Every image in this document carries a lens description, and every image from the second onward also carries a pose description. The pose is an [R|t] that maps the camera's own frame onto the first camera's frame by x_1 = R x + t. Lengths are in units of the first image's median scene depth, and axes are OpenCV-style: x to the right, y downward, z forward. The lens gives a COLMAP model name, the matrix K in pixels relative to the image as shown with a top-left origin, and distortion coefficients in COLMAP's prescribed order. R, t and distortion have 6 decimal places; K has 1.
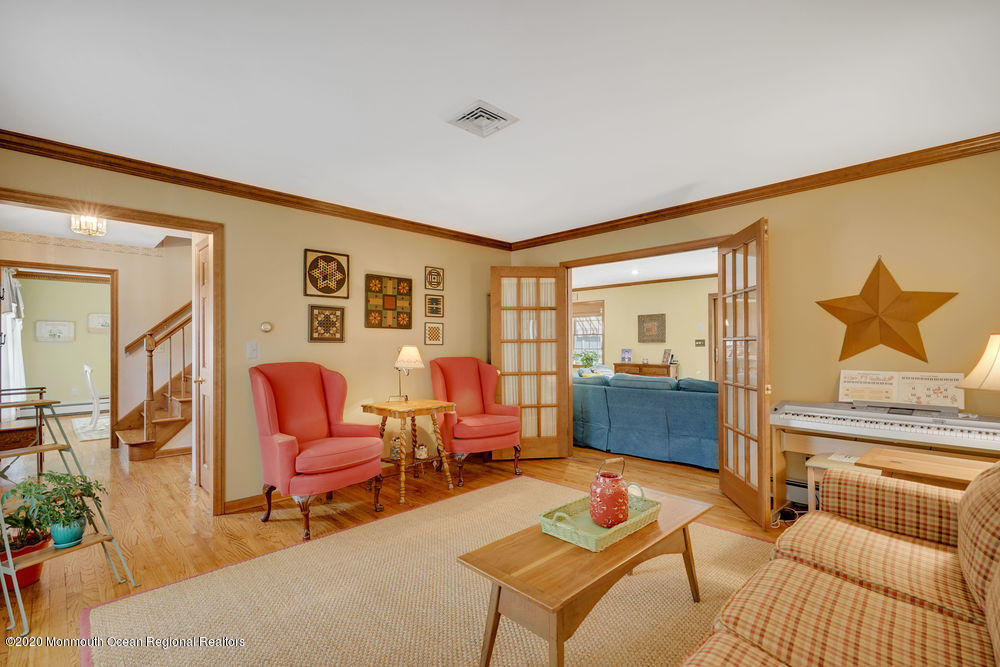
lens RADIAL K [[459.2, 0, 497.5], [0, 459.2, 342.9], [0, 0, 1]] dist [-0.003697, 0.000577]
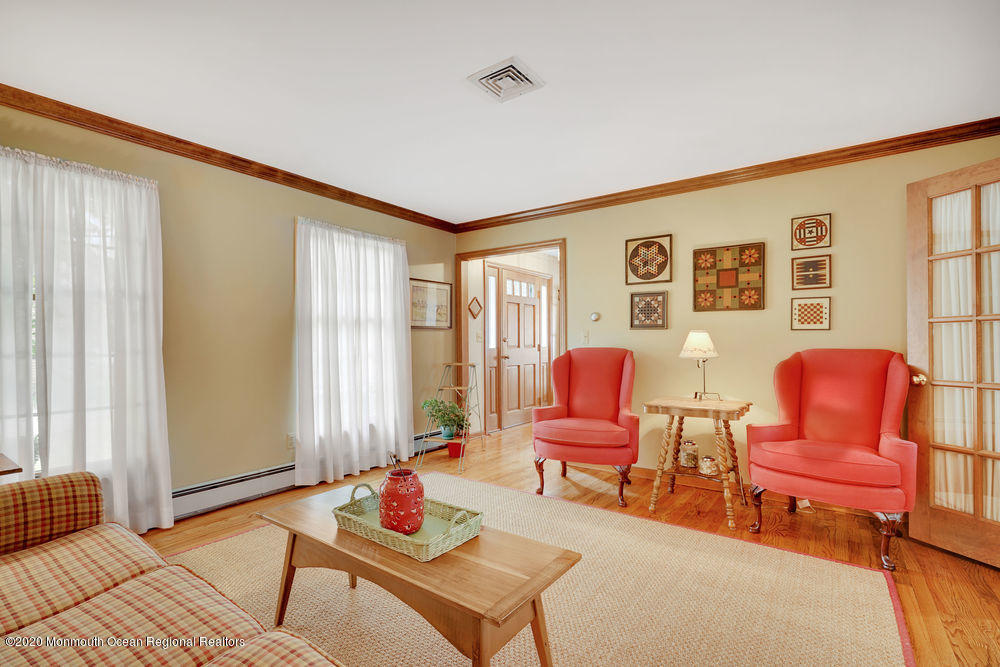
lens RADIAL K [[468.0, 0, 495.7], [0, 468.0, 343.3], [0, 0, 1]] dist [-0.003794, 0.000853]
pose [[0.157218, 0.014102, -0.987463, 0.548325], [0.010009, 0.999824, 0.015872, 0.009727], [0.987513, -0.012379, 0.157049, 0.497203]]
